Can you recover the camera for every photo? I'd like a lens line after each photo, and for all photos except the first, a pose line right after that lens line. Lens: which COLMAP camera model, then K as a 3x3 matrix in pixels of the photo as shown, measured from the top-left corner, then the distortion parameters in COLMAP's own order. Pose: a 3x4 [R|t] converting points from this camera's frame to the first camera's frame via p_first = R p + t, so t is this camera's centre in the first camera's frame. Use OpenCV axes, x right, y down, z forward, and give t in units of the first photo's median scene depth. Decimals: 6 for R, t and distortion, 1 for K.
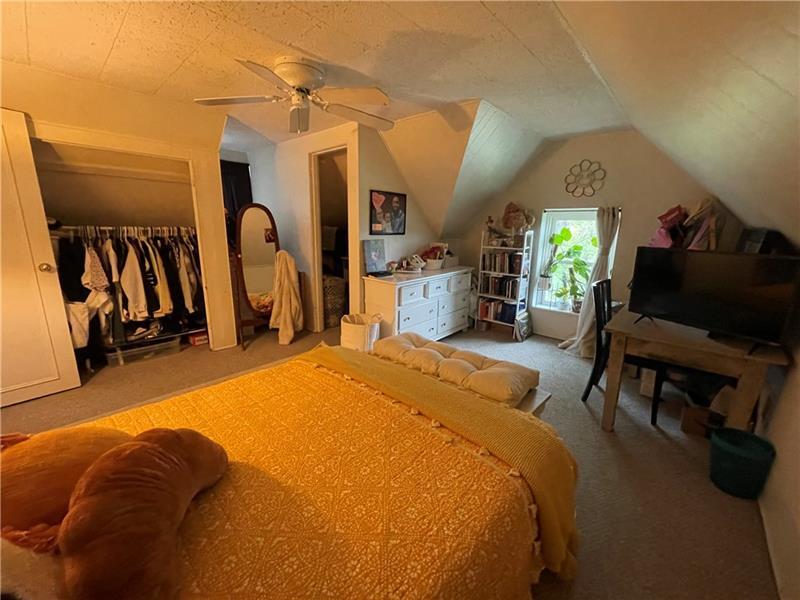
lens RADIAL K [[323.7, 0, 397.9], [0, 323.7, 301.2], [0, 0, 1]] dist [-0.001129, -0.000029]
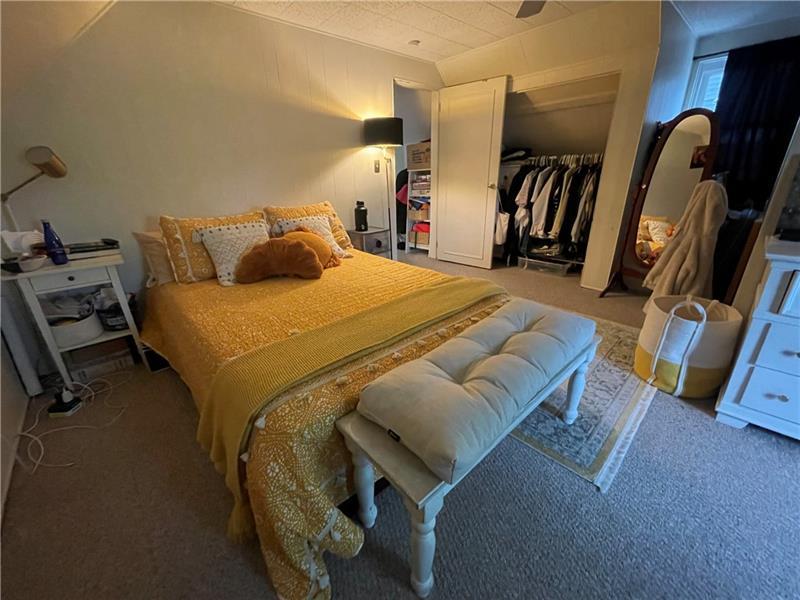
lens RADIAL K [[323.7, 0, 400.8], [0, 323.7, 300.0], [0, 0, 1]] dist [-0.001129, -0.000029]
pose [[-0.072455, 0.350044, -0.933927, 0.439868], [-0.200846, 0.912084, 0.357439, -0.053918], [0.976940, 0.213474, 0.004220, 0.520529]]
